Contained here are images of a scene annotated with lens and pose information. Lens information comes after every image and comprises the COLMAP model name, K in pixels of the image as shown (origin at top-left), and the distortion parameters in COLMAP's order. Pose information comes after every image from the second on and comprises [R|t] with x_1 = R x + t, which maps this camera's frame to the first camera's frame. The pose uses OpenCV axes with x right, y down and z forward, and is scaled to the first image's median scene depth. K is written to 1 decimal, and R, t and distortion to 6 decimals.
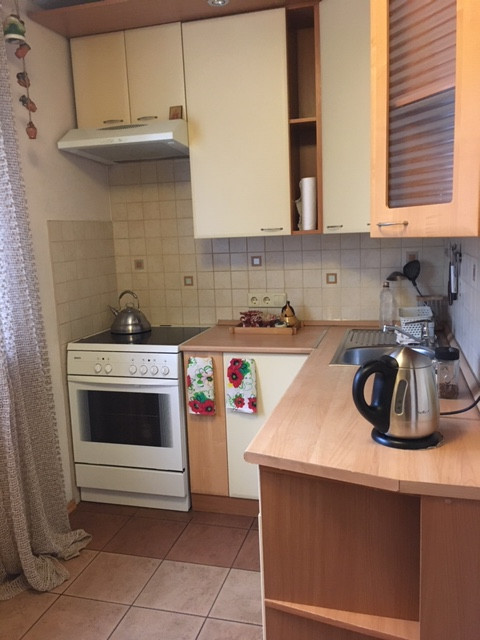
lens RADIAL K [[548.2, 0, 243.3], [0, 548.2, 322.9], [0, 0, 1]] dist [0.068078, -0.087105]
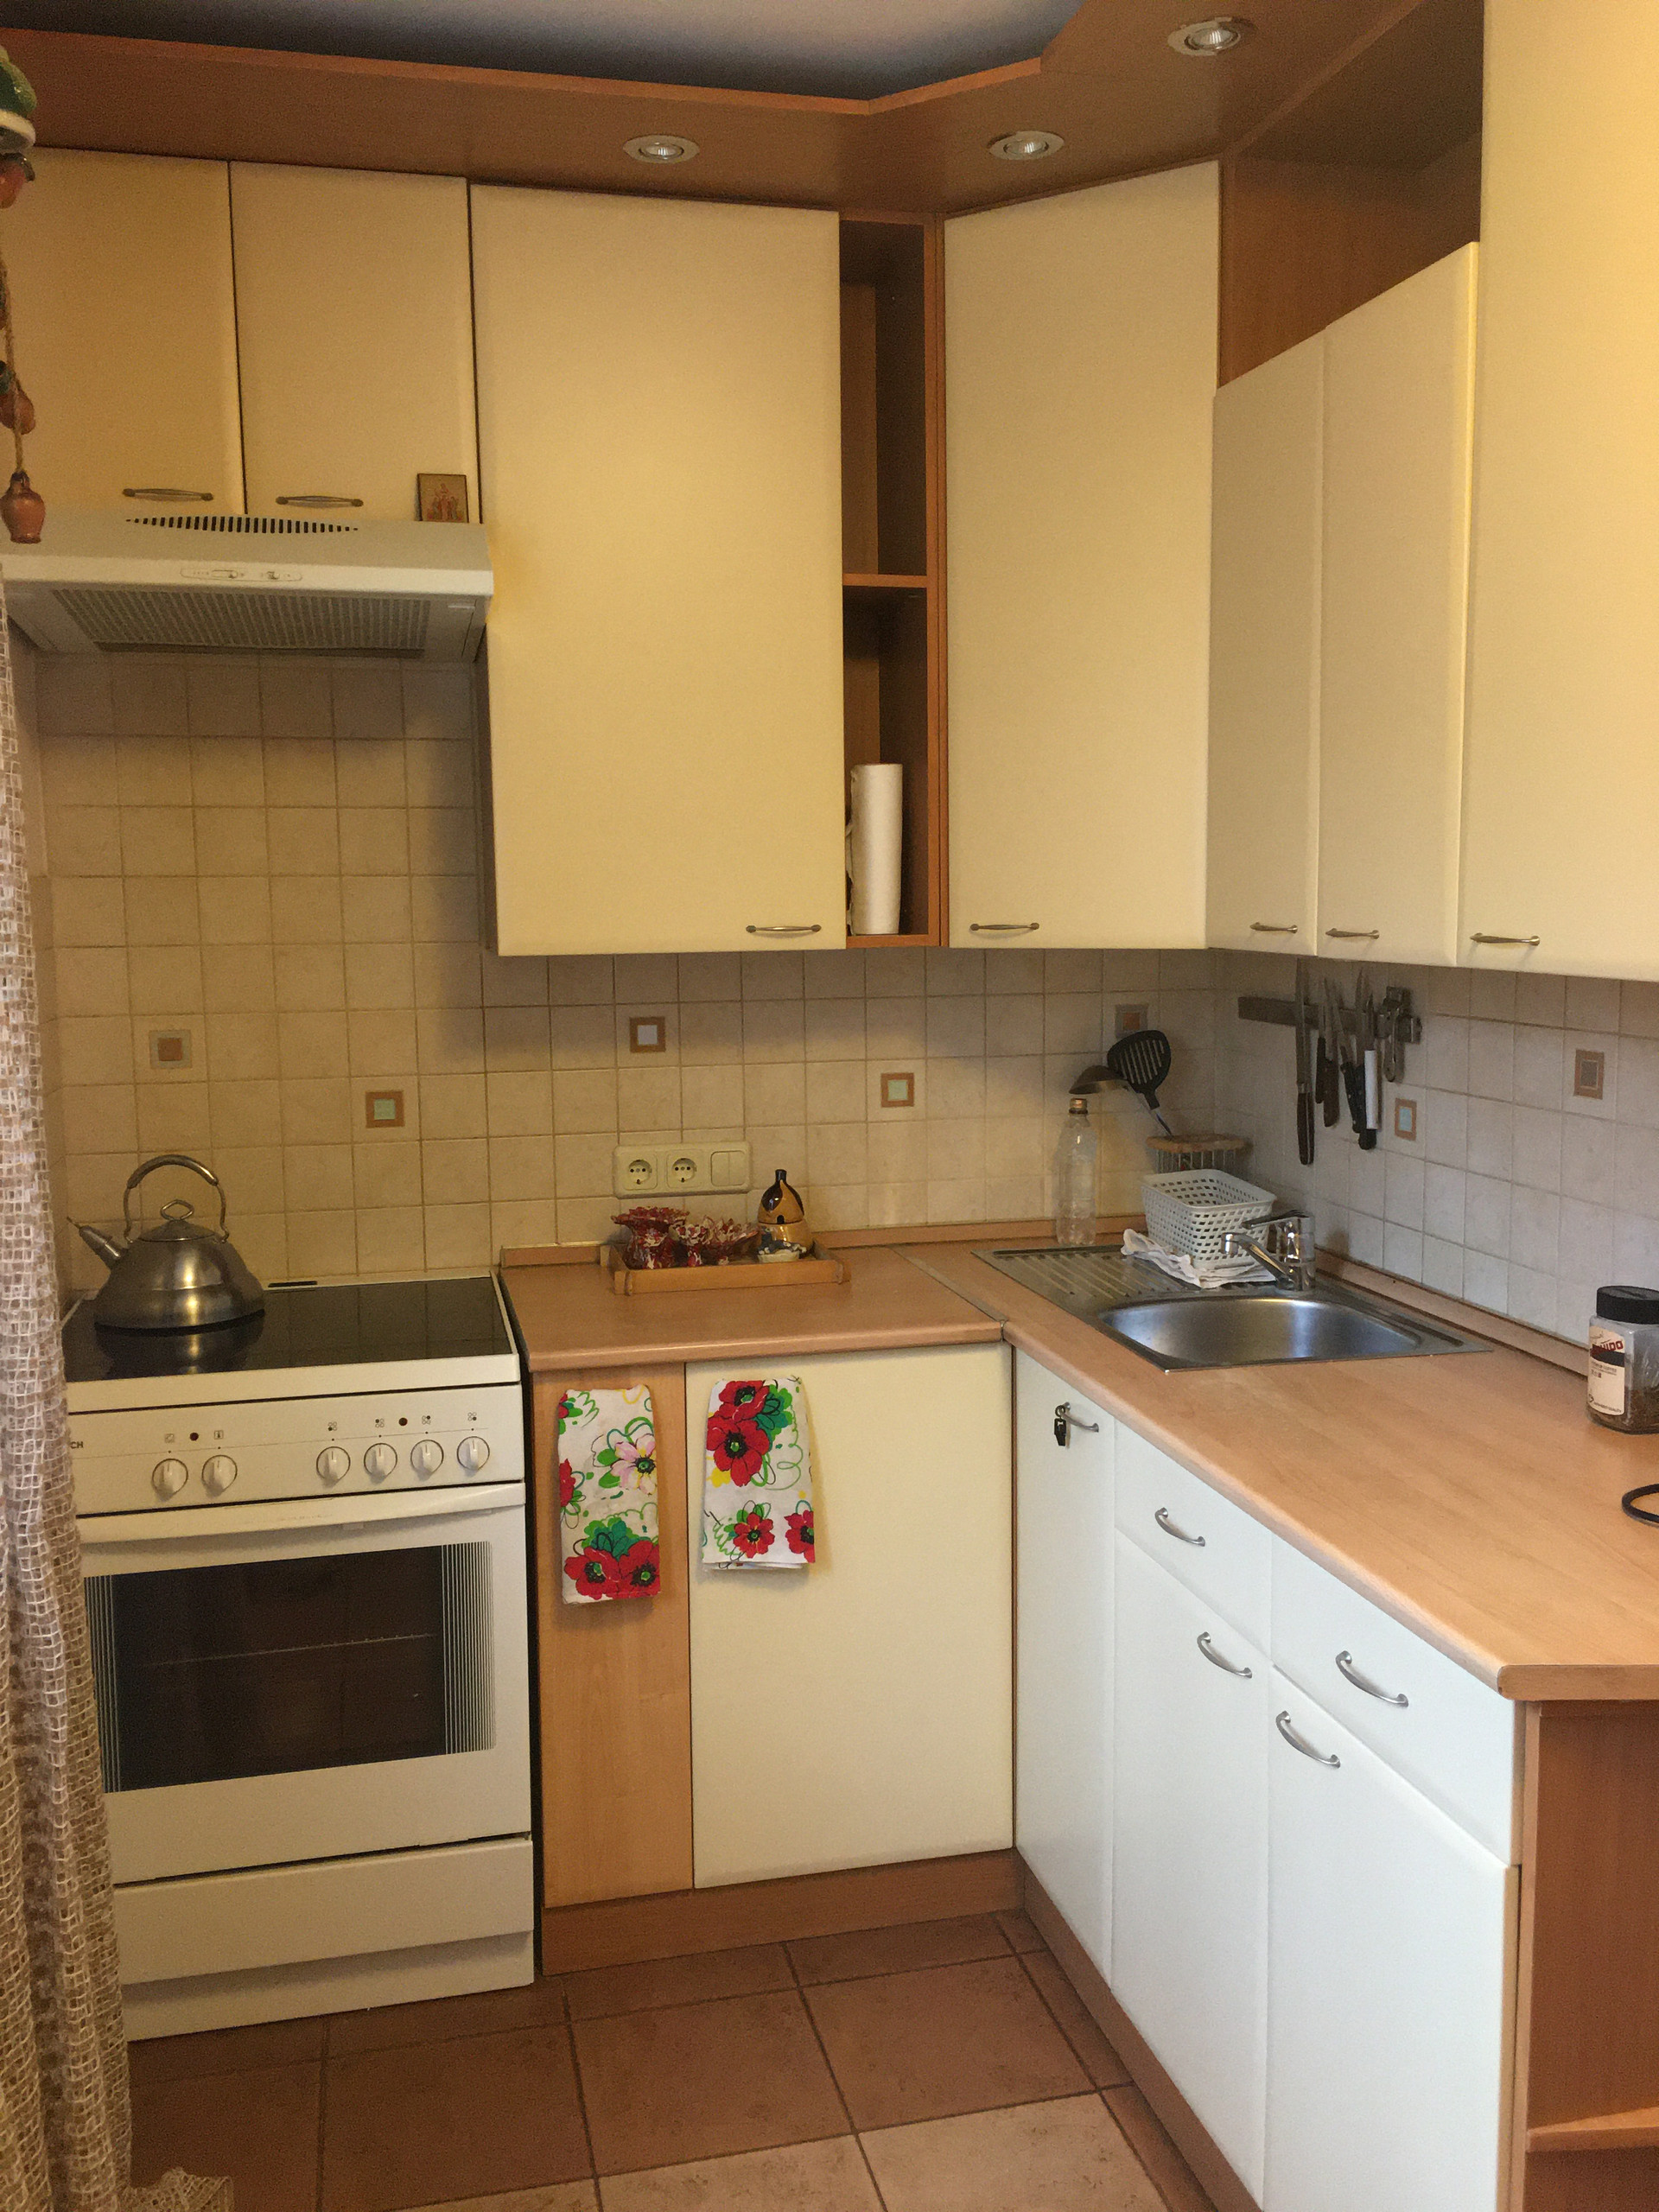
lens RADIAL K [[1894.9, 0, 819.1], [0, 1894.9, 1111.1], [0, 0, 1]] dist [0.068078, -0.087105]
pose [[0.870186, -0.026989, 0.491983, -0.430977], [0.055932, 0.997455, -0.044212, -0.026725], [-0.489538, 0.065990, 0.869481, 0.111785]]
